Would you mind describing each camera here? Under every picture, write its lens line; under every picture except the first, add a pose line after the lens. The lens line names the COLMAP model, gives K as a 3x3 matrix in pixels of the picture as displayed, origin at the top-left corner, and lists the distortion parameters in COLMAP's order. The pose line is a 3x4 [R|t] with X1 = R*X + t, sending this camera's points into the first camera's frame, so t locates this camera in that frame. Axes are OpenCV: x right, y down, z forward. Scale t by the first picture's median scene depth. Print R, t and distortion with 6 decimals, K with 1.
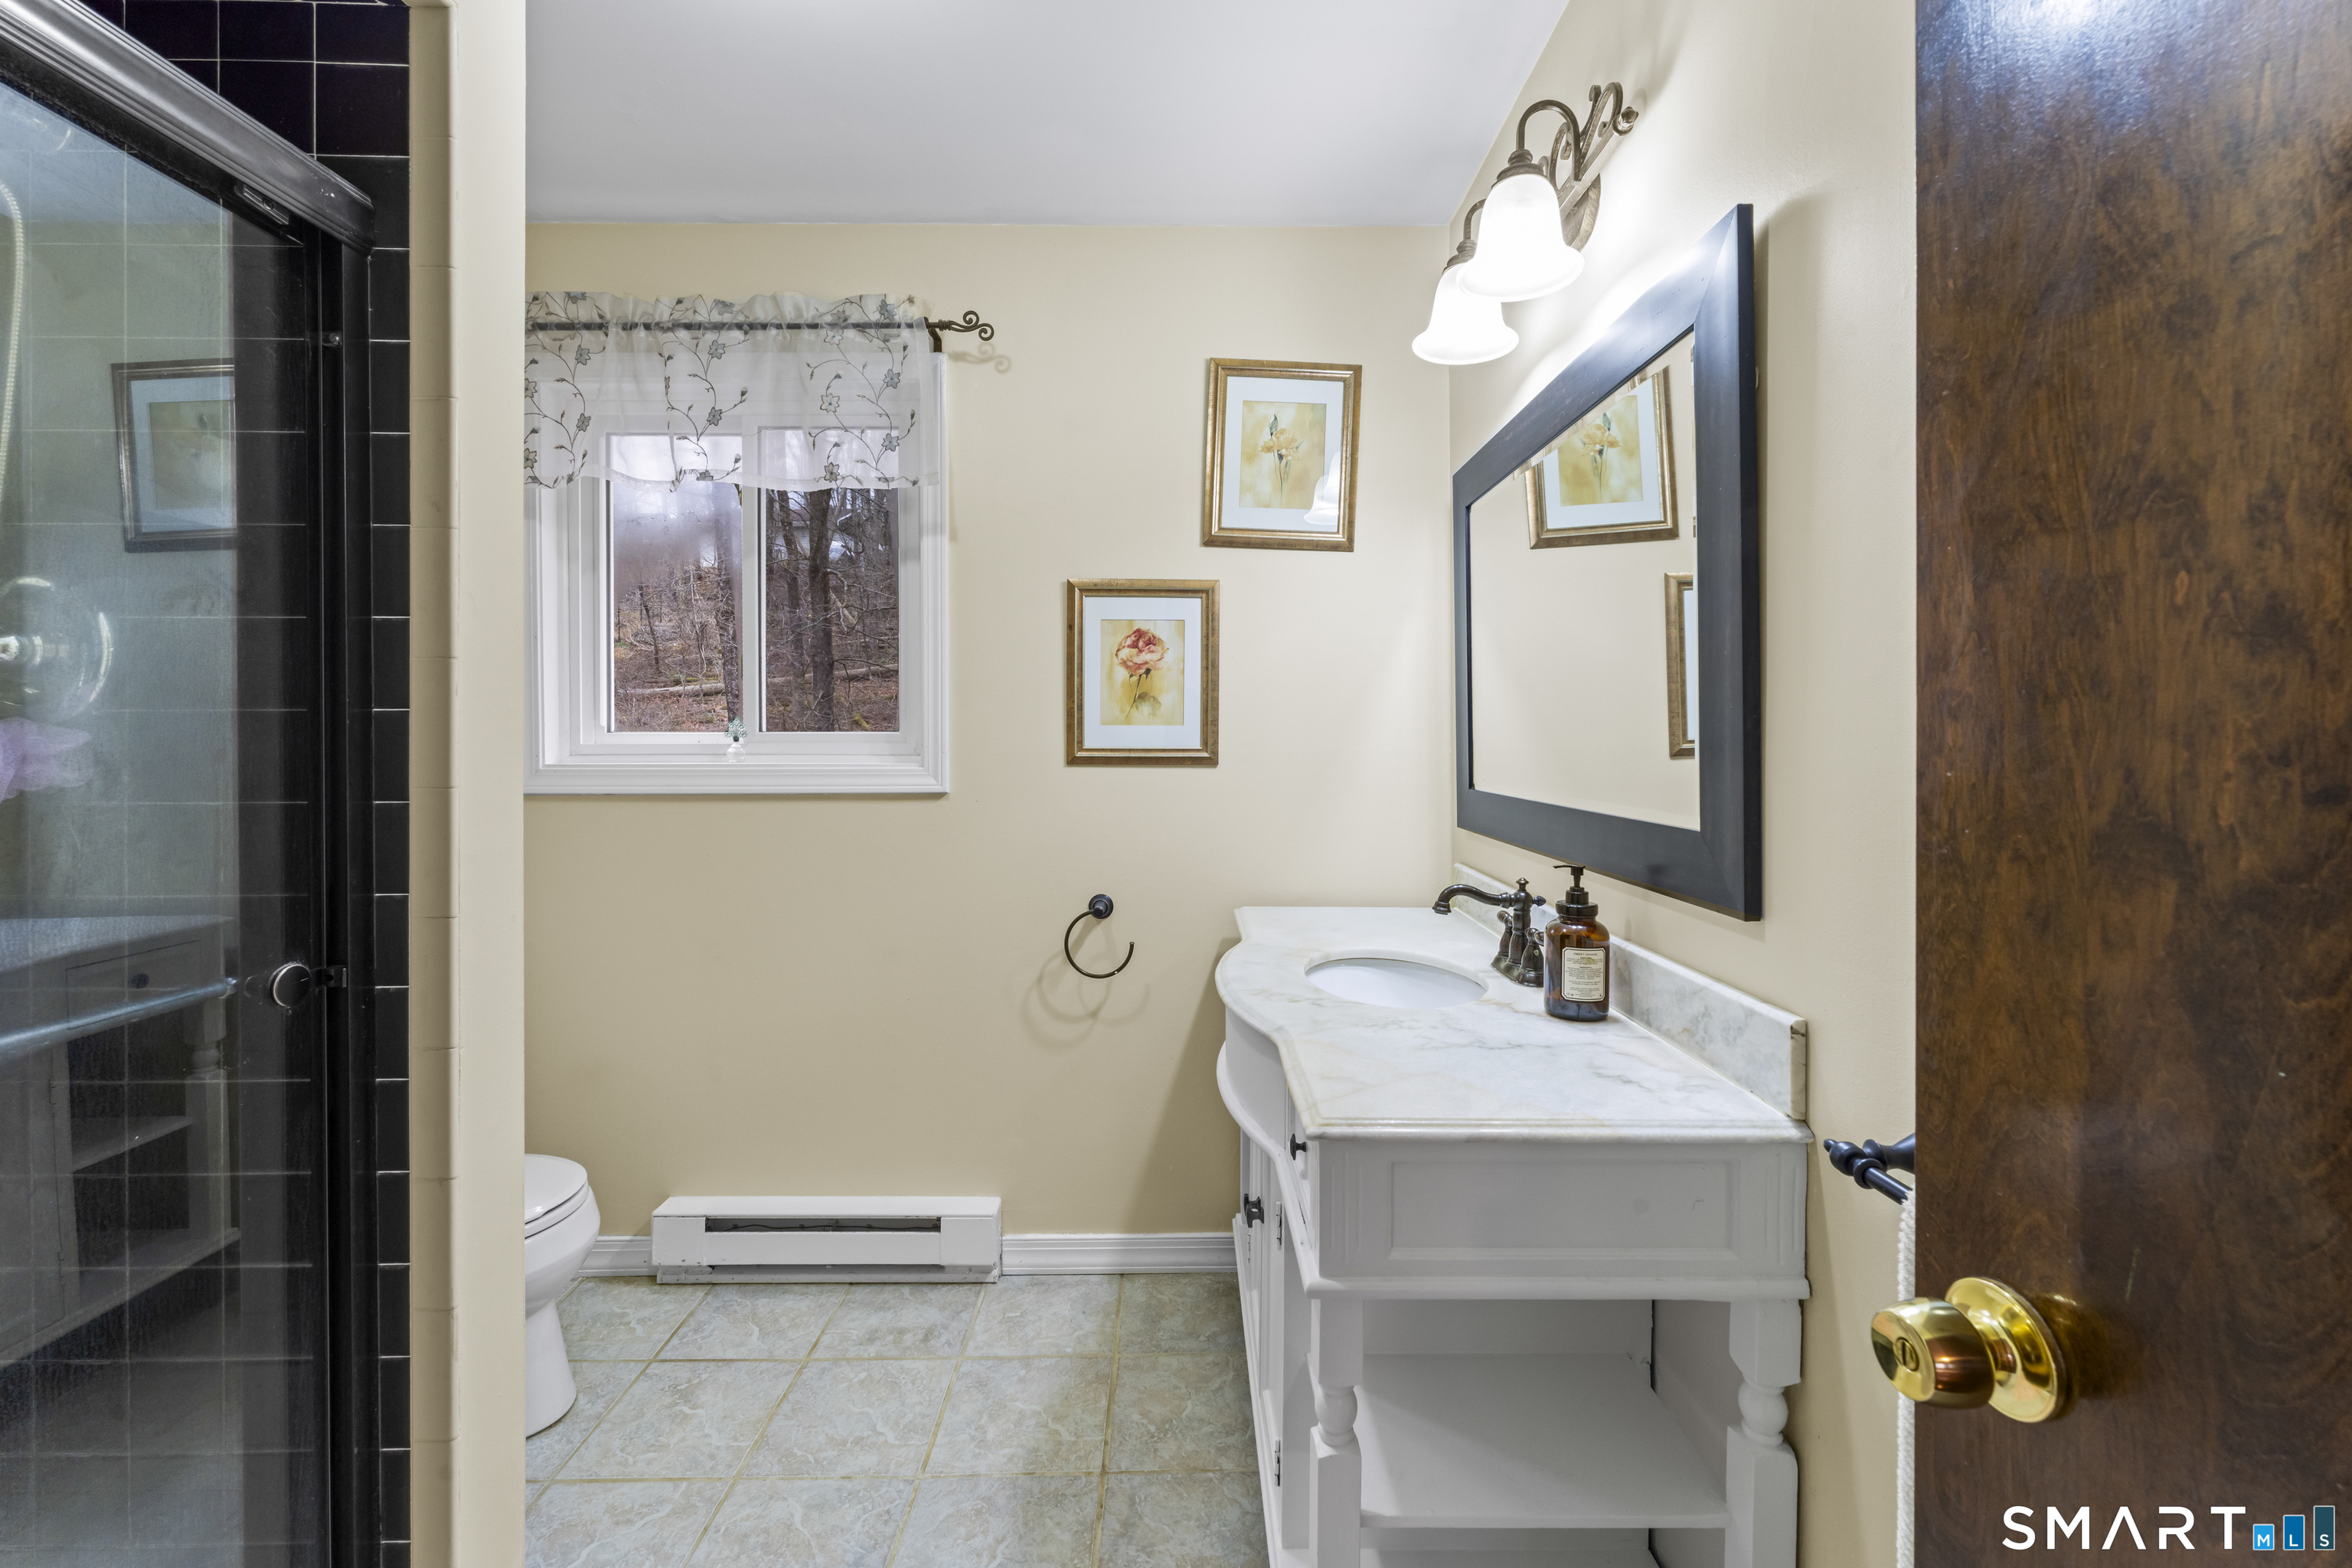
lens RADIAL K [[957.4, 0, 1184.4], [0, 957.4, 746.8], [0, 0, 1]] dist [0.000115, -0.000306]
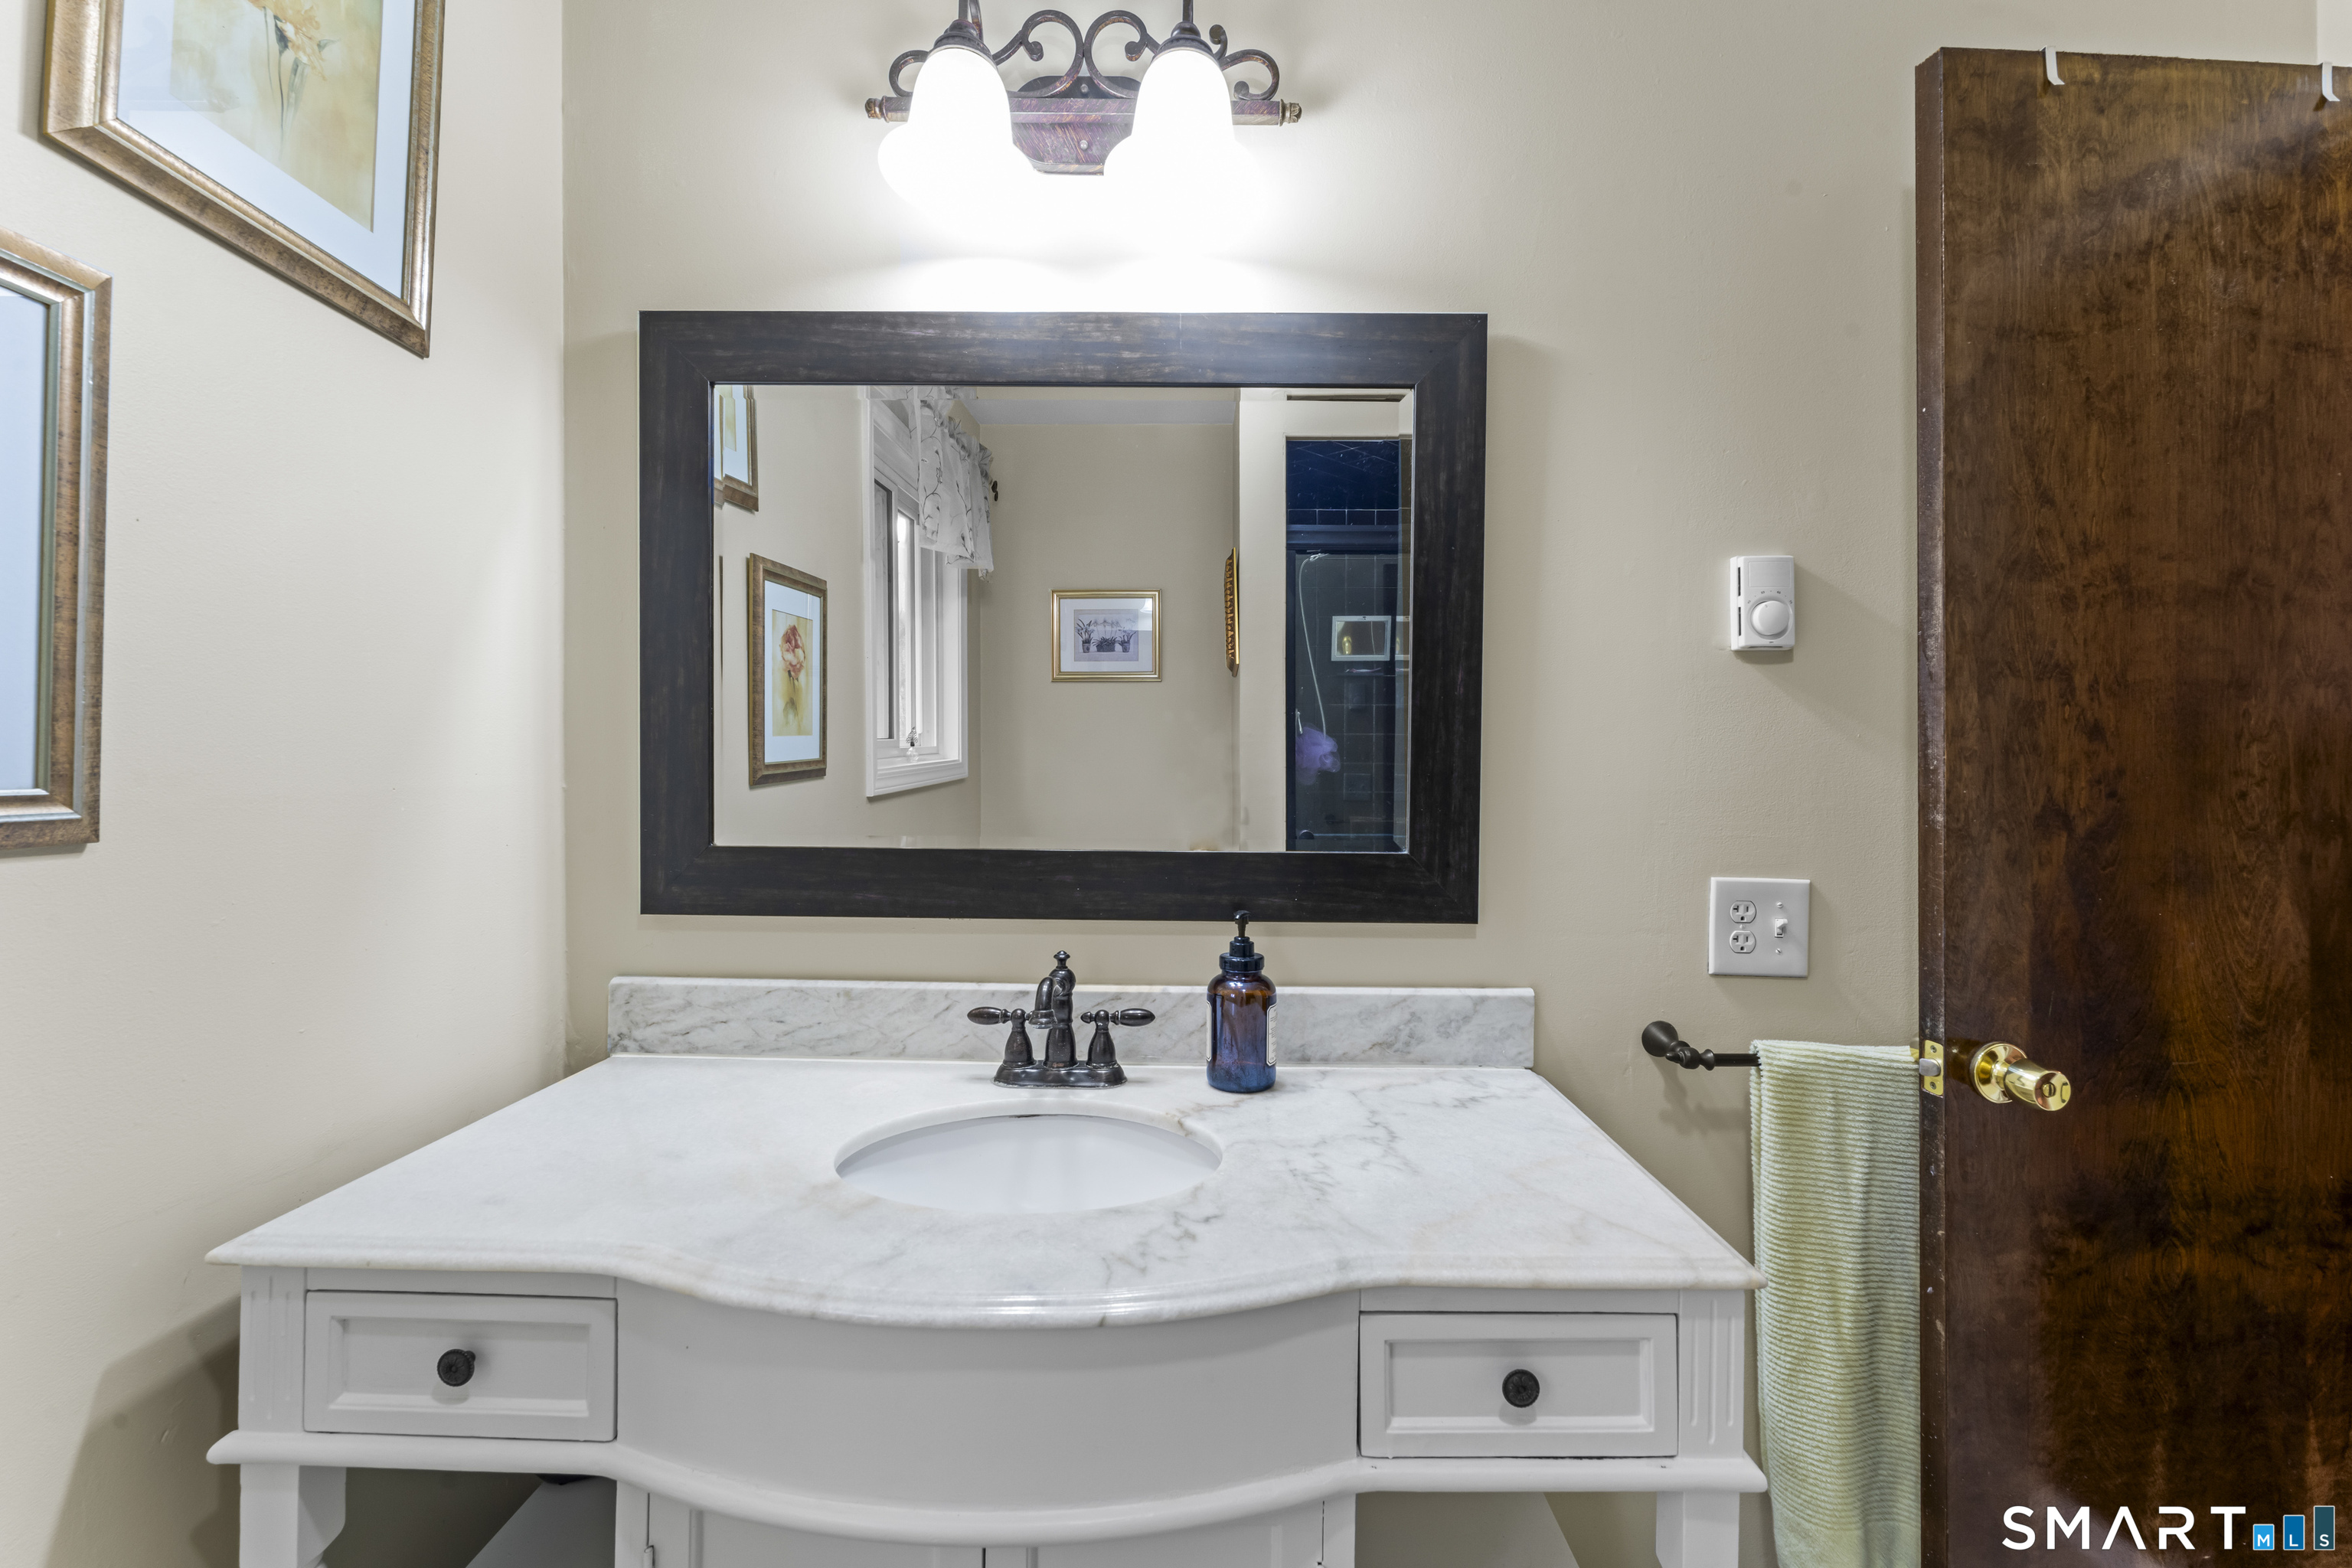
lens RADIAL K [[957.4, 0, 1170.4], [0, 957.4, 773.3], [0, 0, 1]] dist [0.000115, -0.000306]
pose [[0.018775, -0.005196, 0.999810, -1.253704], [0.002747, 0.999983, 0.005145, -0.024454], [-0.999820, 0.002650, 0.018789, 2.820170]]
